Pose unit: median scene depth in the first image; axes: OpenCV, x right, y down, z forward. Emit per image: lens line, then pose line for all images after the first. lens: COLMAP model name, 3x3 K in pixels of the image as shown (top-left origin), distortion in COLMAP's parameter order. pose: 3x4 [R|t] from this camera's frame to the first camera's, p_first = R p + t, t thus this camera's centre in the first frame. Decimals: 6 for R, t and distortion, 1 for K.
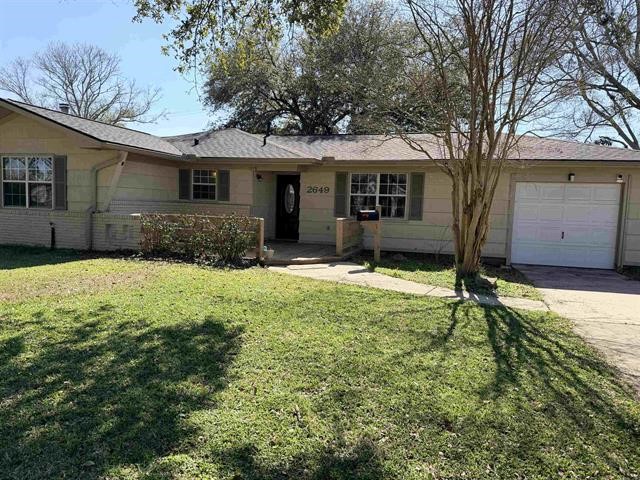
lens RADIAL K [[445.6, 0, 323.0], [0, 445.6, 243.4], [0, 0, 1]] dist [0.105315, -0.143569]
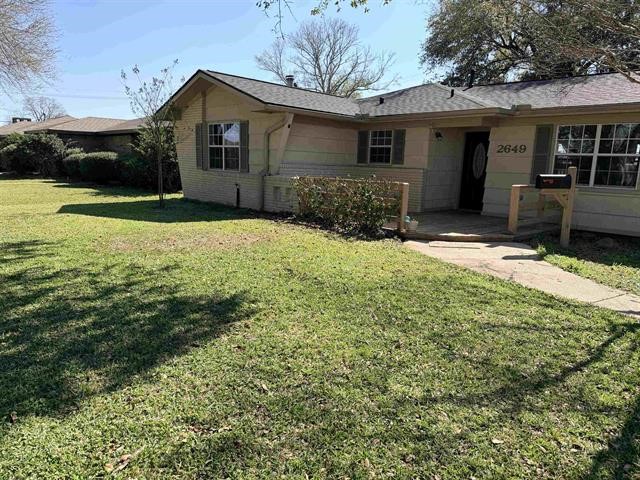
lens RADIAL K [[445.6, 0, 323.0], [0, 445.6, 243.4], [0, 0, 1]] dist [0.105315, -0.143569]
pose [[0.864781, 0.088424, -0.494303, 0.135317], [-0.053204, 0.994968, 0.084906, -0.004908], [0.499323, -0.047126, 0.865133, 0.156160]]
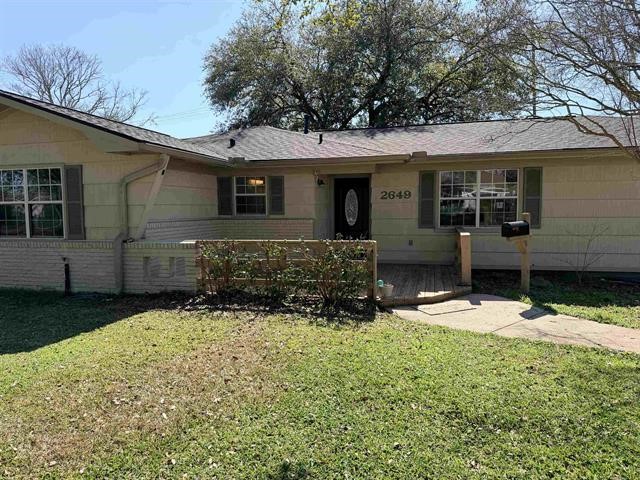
lens RADIAL K [[445.6, 0, 323.0], [0, 445.6, 243.4], [0, 0, 1]] dist [0.105315, -0.143569]
pose [[0.997945, -0.047722, 0.042754, -0.215571], [0.047950, 0.998840, -0.004326, -0.045314], [-0.042498, 0.006367, 0.999076, 0.257887]]
